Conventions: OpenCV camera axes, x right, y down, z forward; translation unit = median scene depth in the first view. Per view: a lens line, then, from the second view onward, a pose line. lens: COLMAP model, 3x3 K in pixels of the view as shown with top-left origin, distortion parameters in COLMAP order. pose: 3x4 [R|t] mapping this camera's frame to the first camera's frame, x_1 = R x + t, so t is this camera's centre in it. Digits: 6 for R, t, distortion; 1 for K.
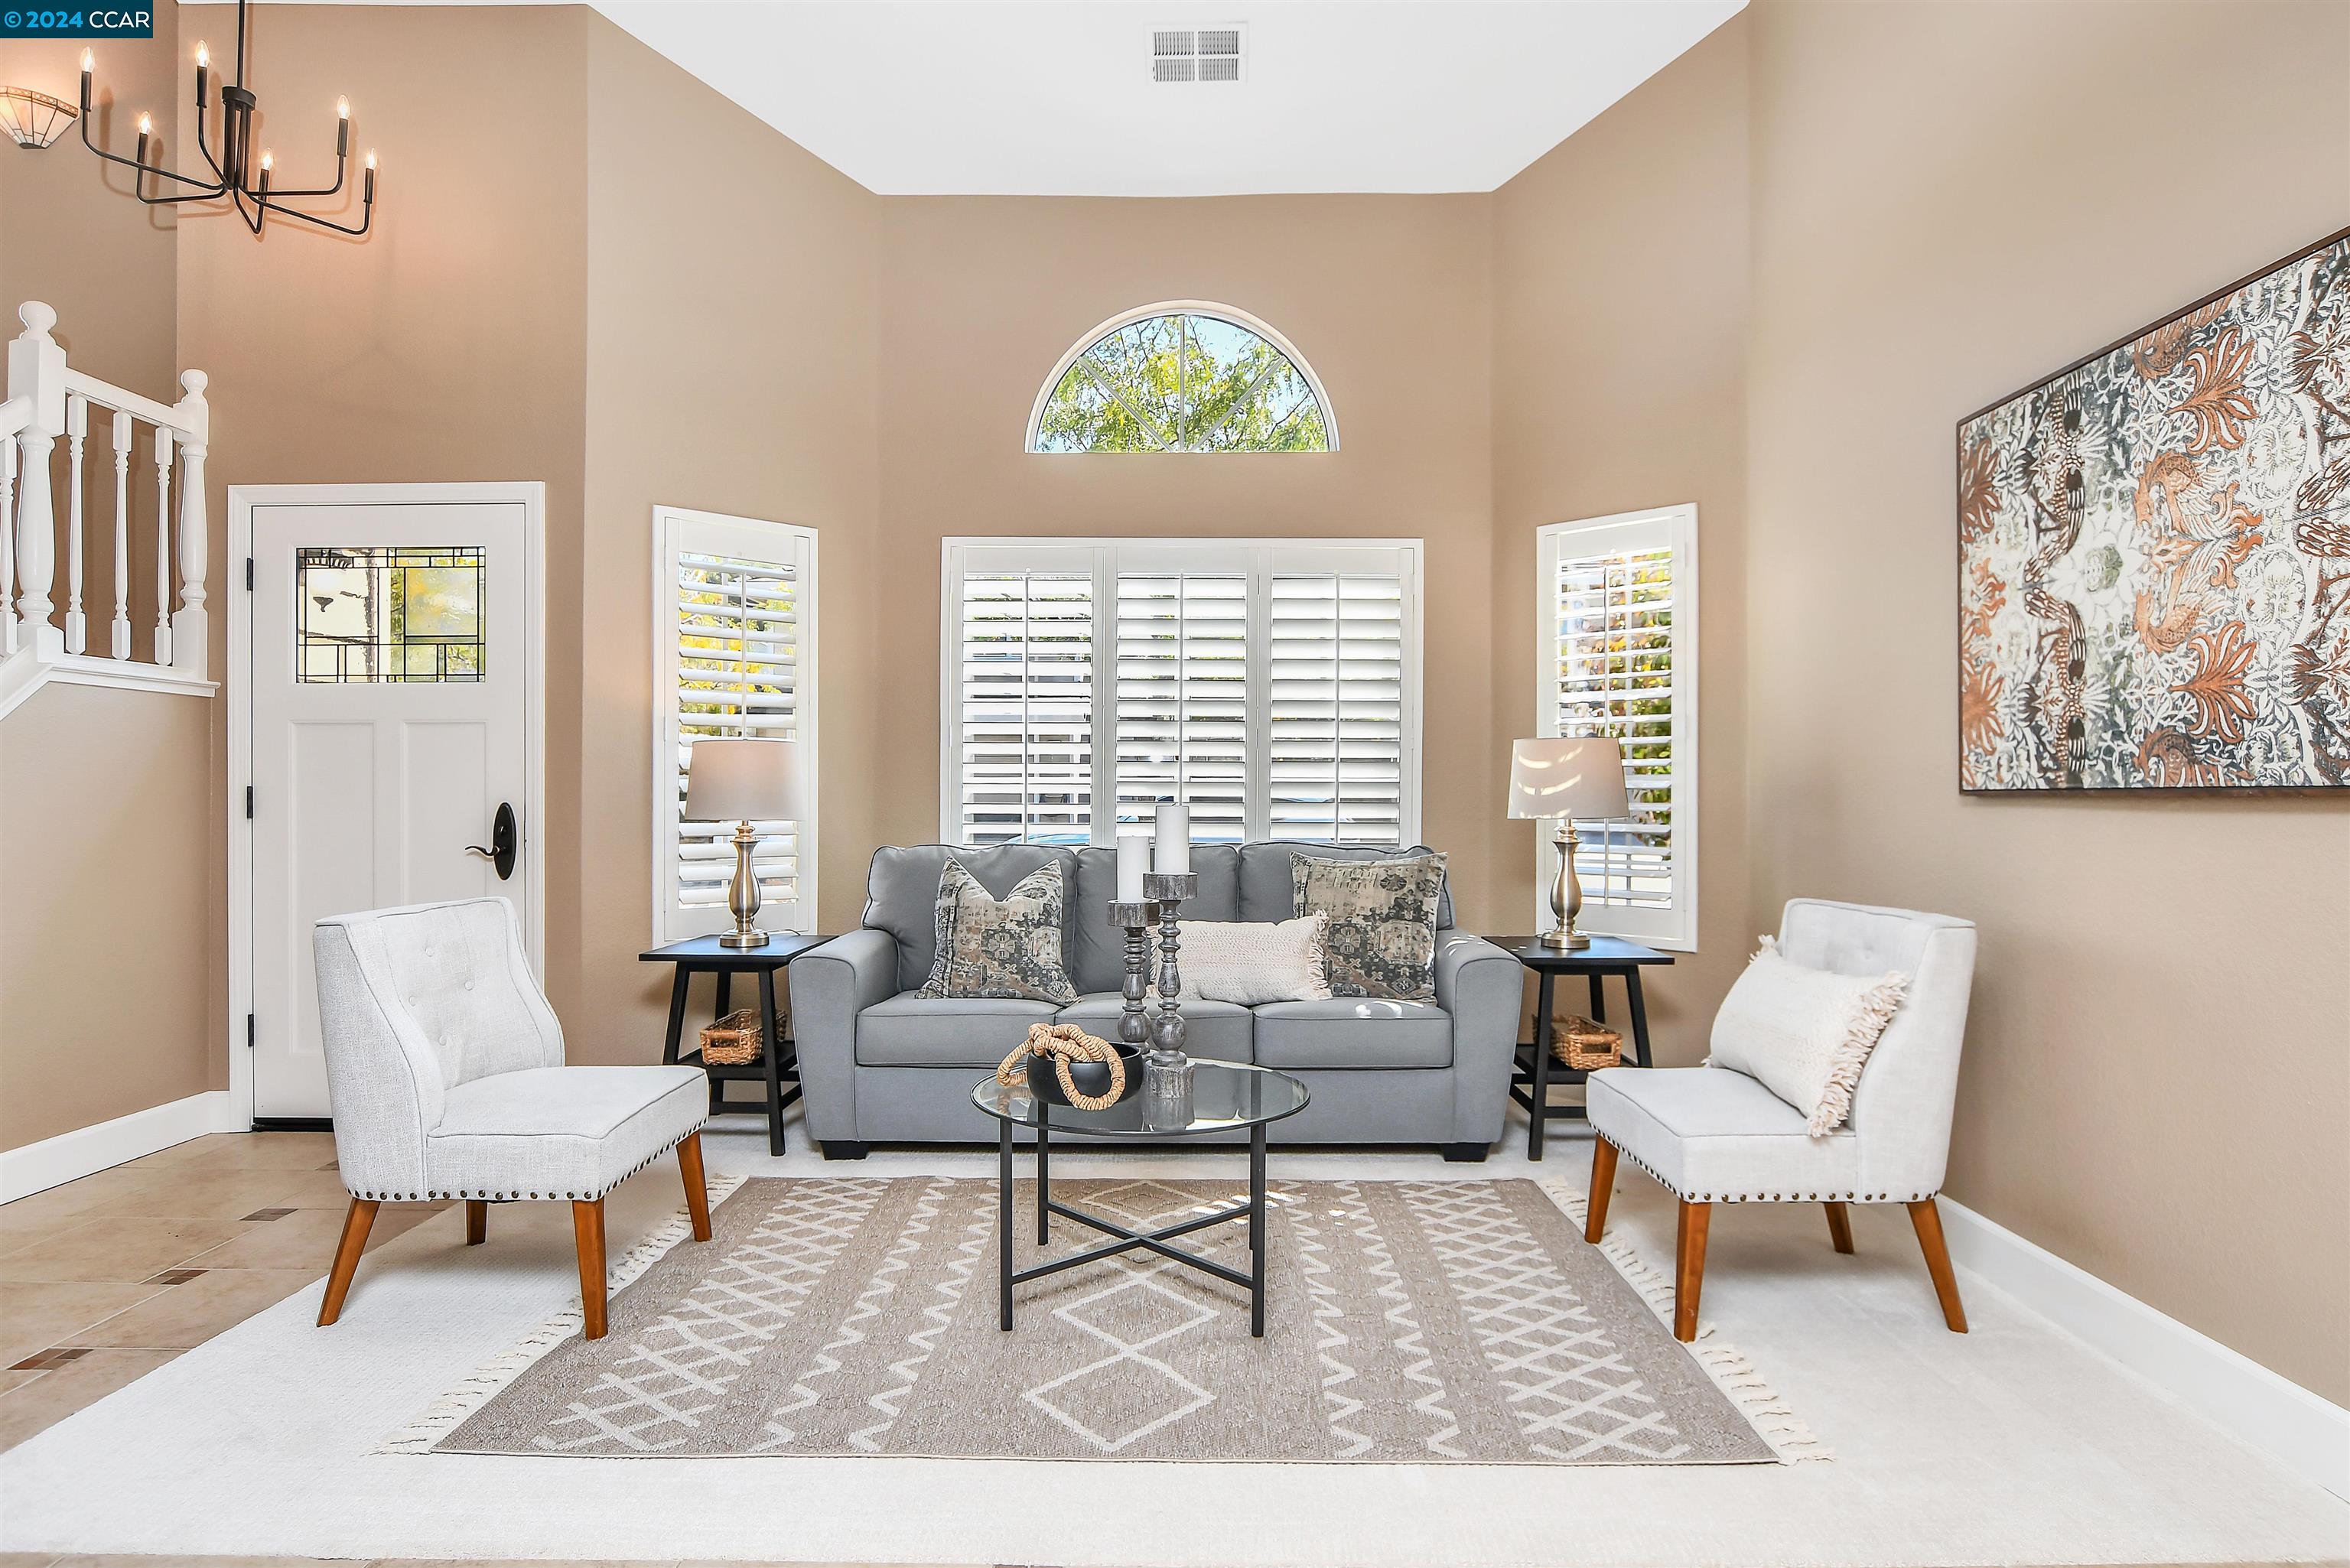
lens RADIAL K [[1296.1, 0, 1175.1], [0, 1296.1, 768.3], [0, 0, 1]] dist [-0.009000, 0.000906]
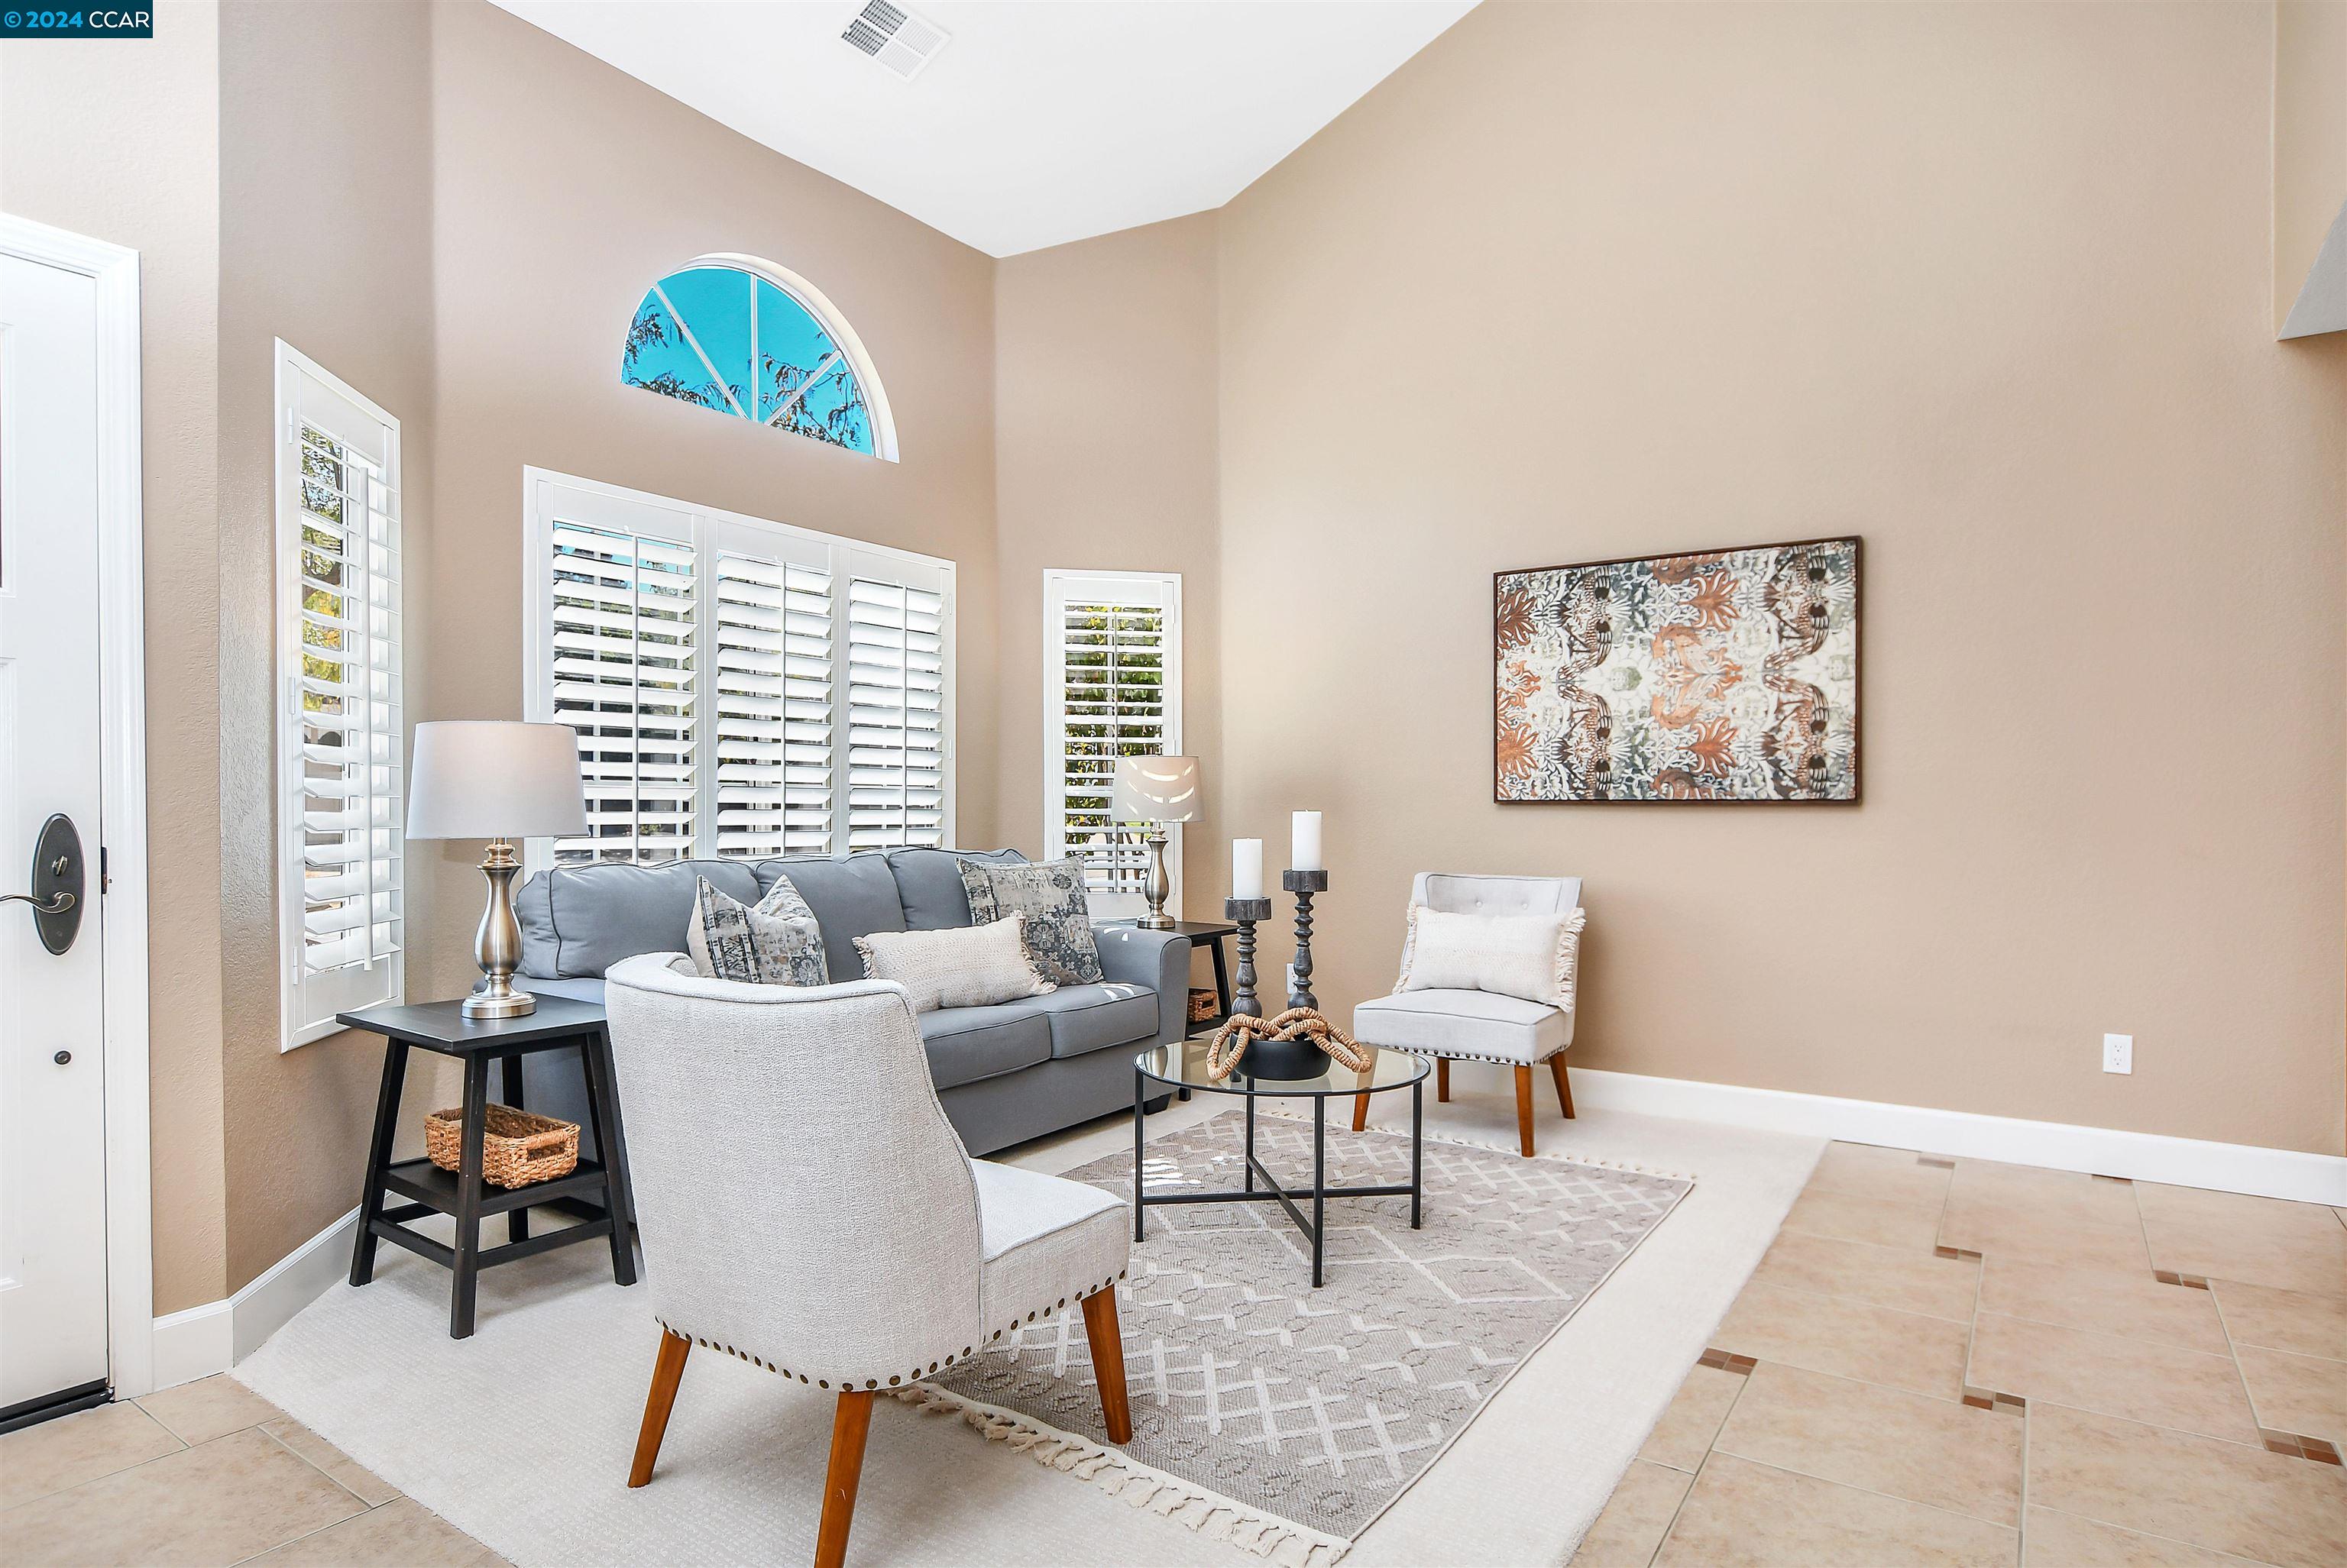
lens RADIAL K [[1280.1, 0, 1166.8], [0, 1280.1, 791.3], [0, 0, 1]] dist [-0.021410, 0.001407]
pose [[0.568179, 0.008324, 0.822863, -1.123646], [-0.018728, 0.999821, 0.002817, 0.010728], [-0.822692, -0.017011, 0.568233, 0.502836]]
